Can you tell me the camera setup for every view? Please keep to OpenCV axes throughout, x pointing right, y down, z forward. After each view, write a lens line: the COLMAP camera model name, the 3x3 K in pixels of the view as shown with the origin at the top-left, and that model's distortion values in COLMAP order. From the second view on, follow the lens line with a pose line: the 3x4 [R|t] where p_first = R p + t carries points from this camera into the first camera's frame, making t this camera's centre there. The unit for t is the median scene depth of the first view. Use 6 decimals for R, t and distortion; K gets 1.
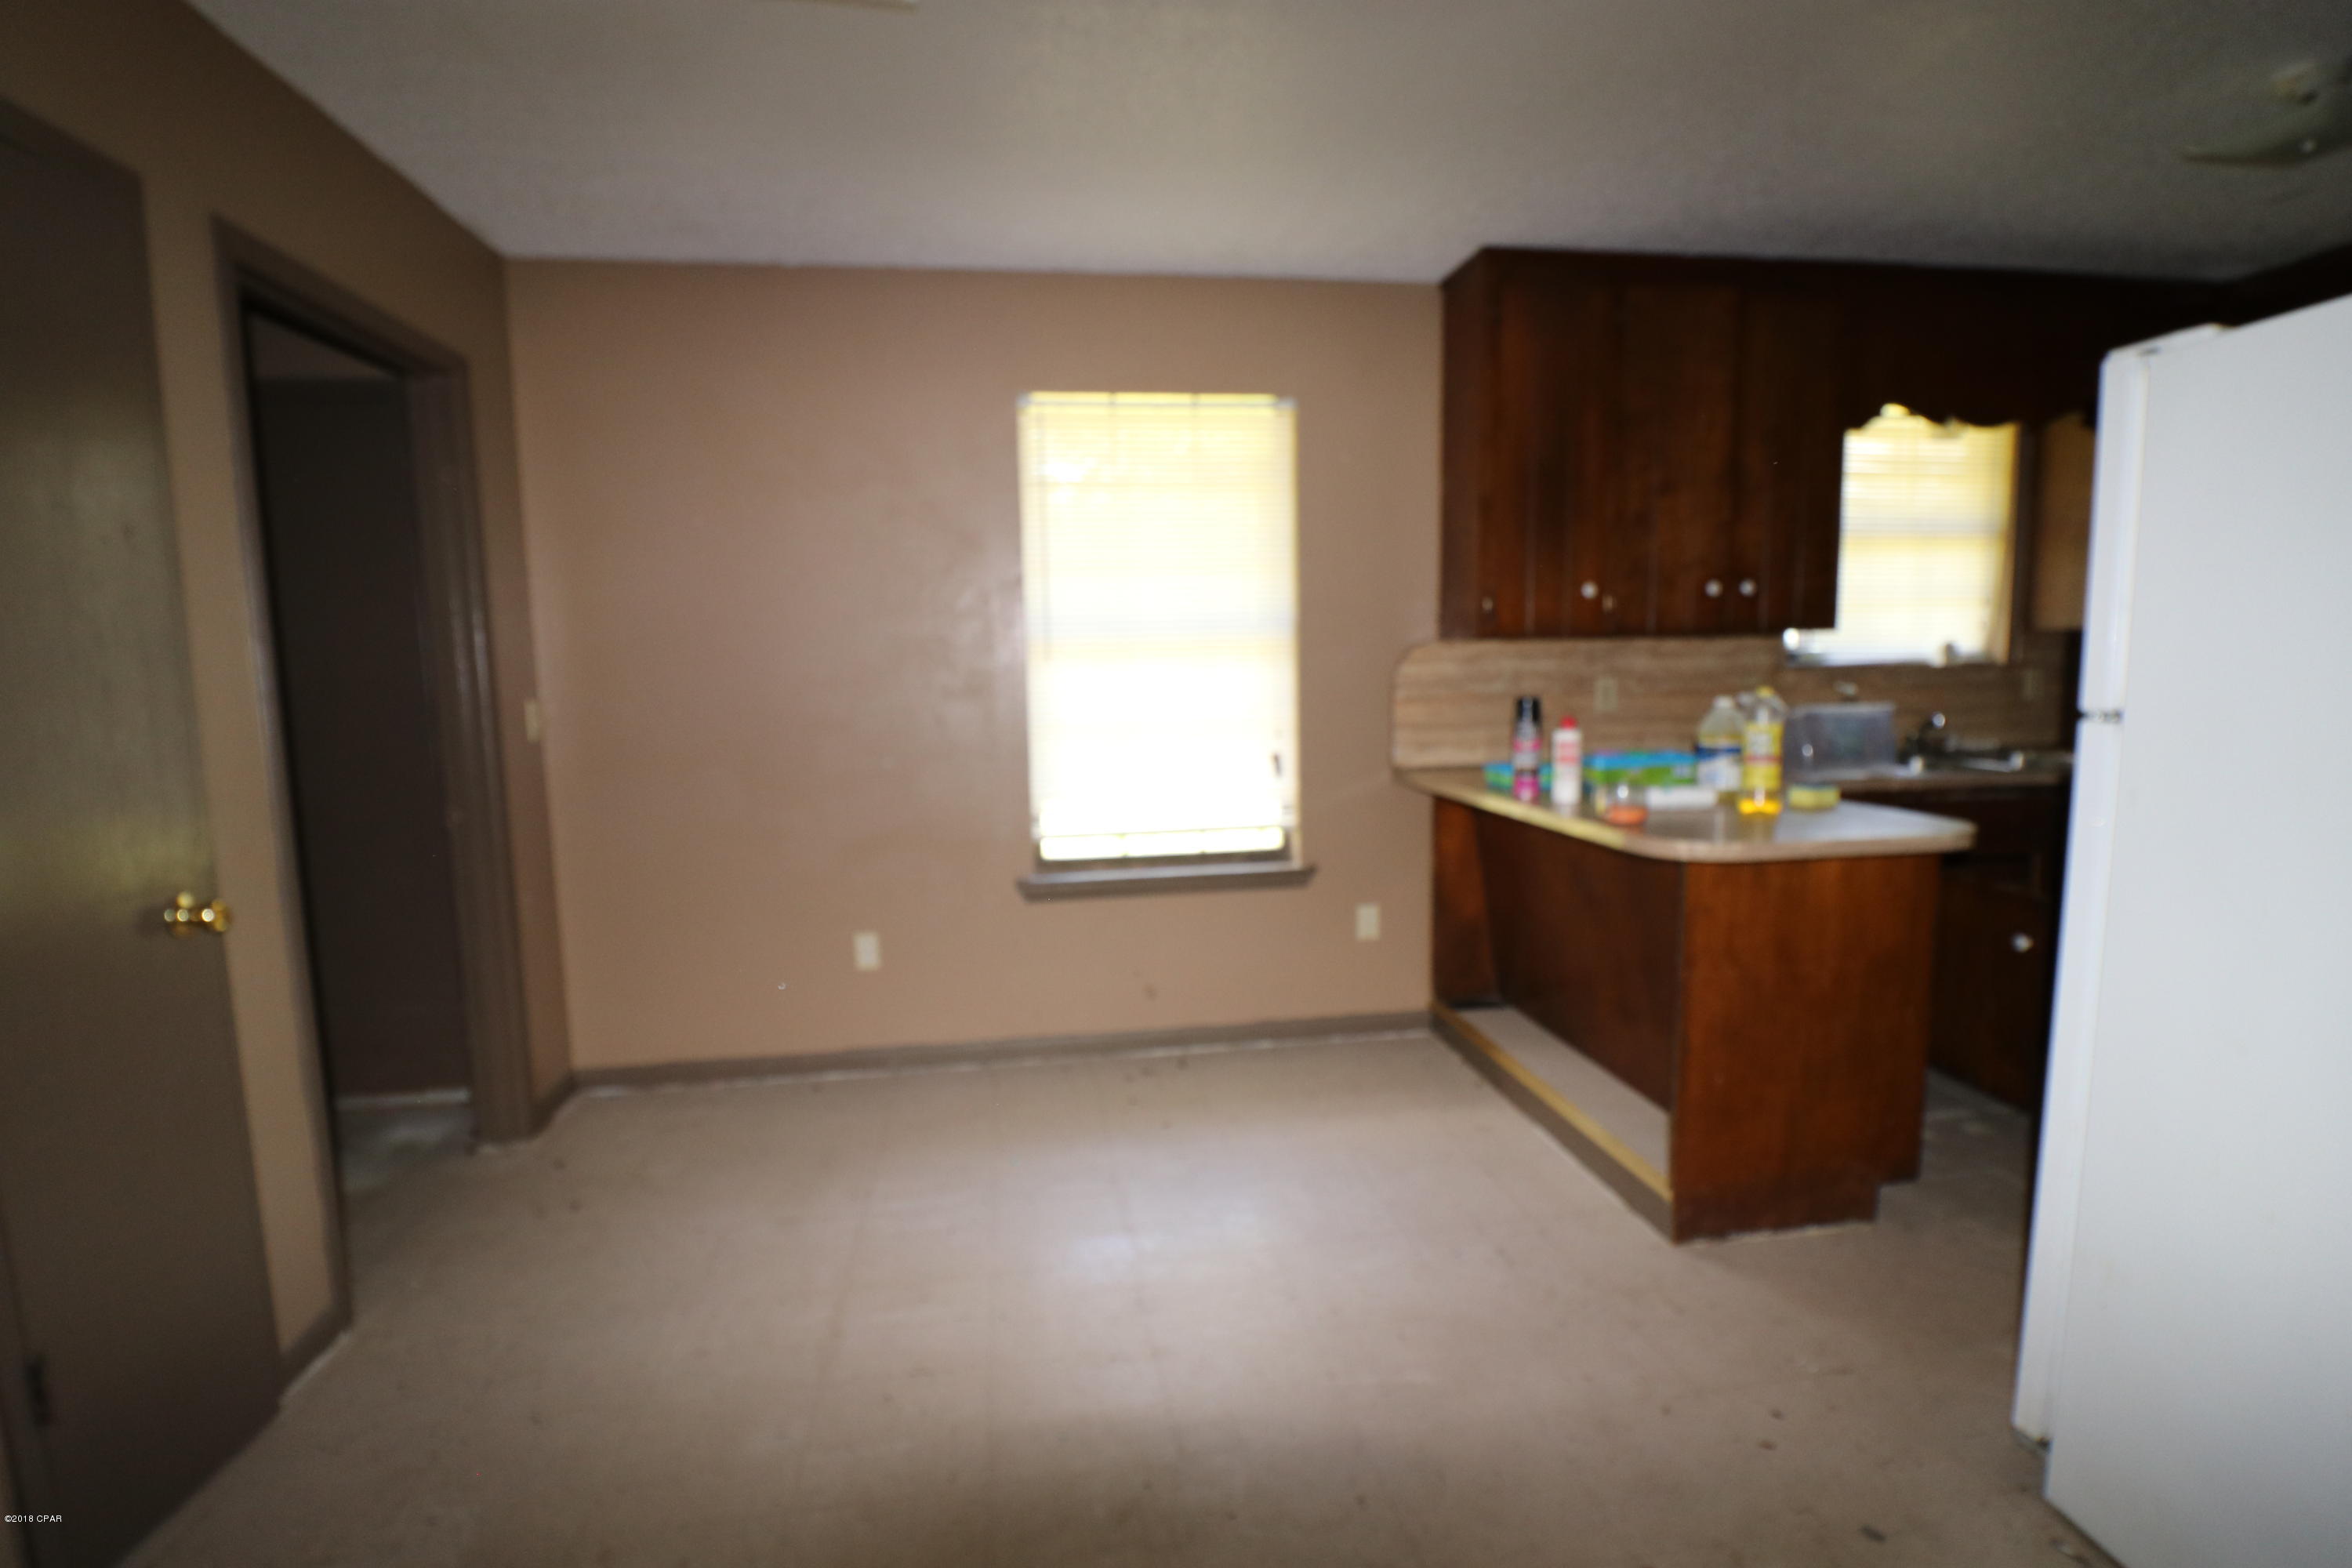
lens RADIAL K [[1111.9, 0, 1175.7], [0, 1111.9, 776.0], [0, 0, 1]] dist [-0.025147, -0.001262]
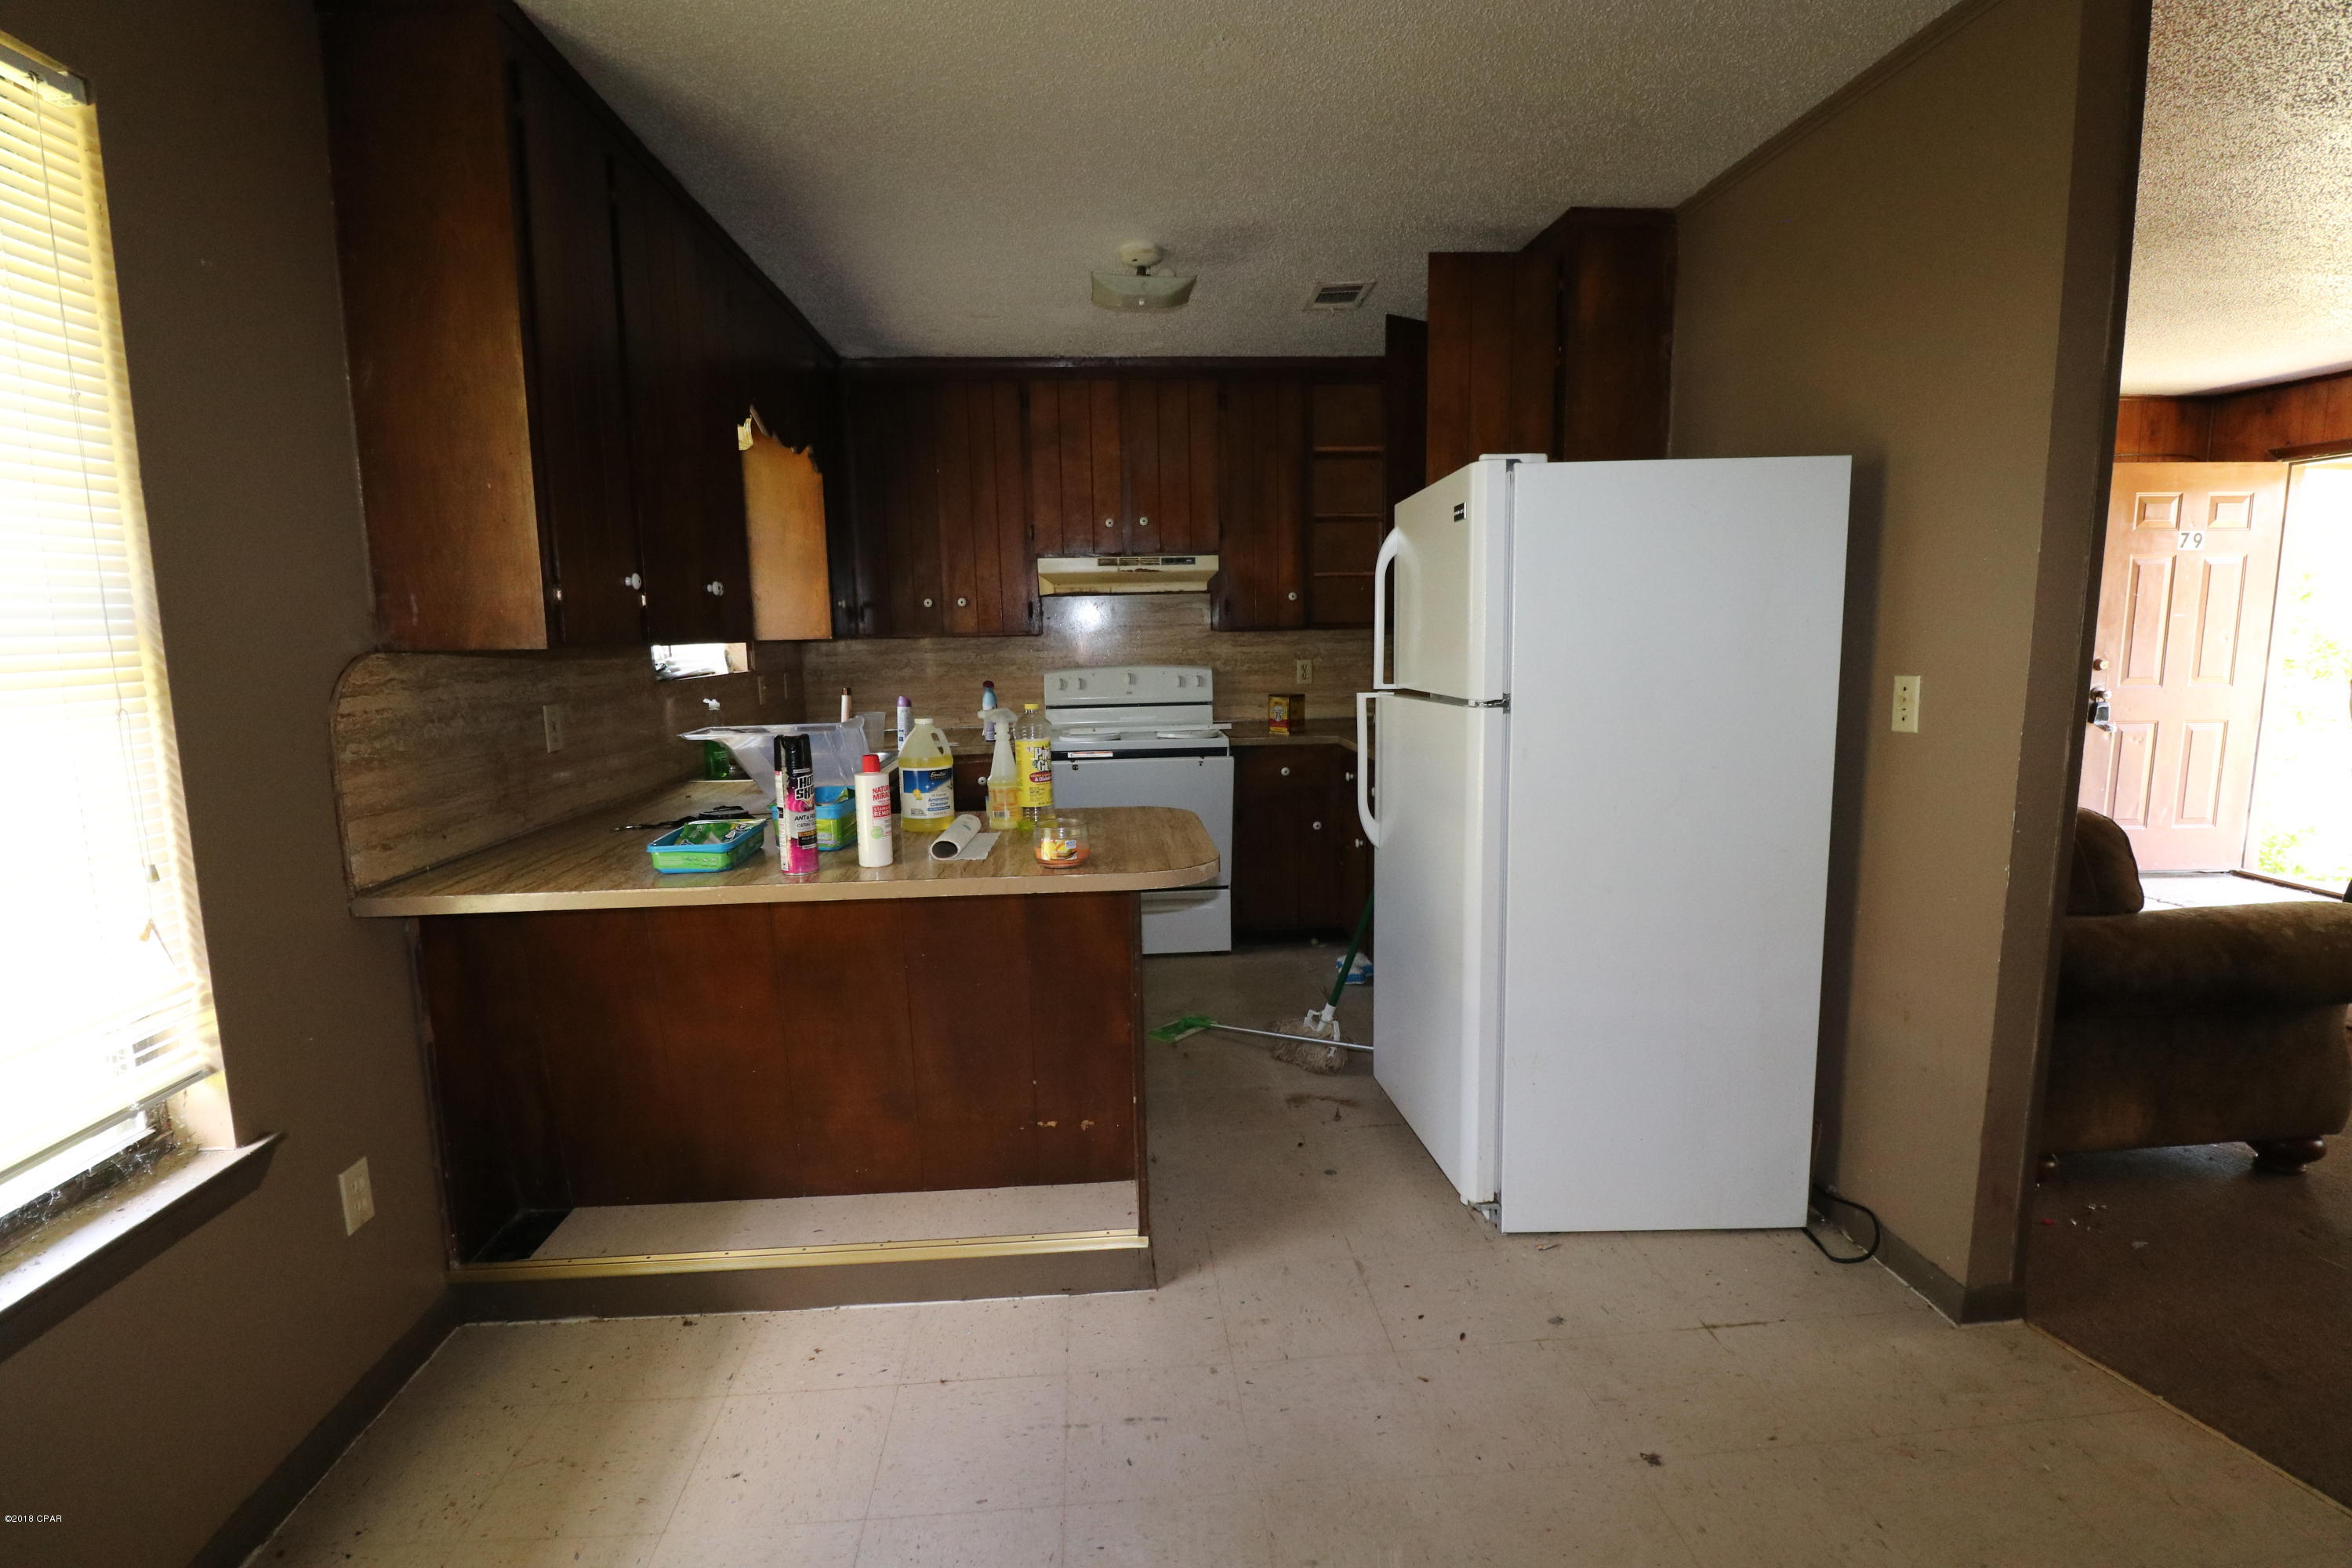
lens RADIAL K [[1111.9, 0, 1187.0], [0, 1111.9, 801.2], [0, 0, 1]] dist [-0.025147, -0.001262]
pose [[0.076267, -0.122168, 0.989575, -0.290840], [0.121582, 0.986199, 0.112381, -0.061431], [-0.989647, 0.111743, 0.090068, 0.553587]]
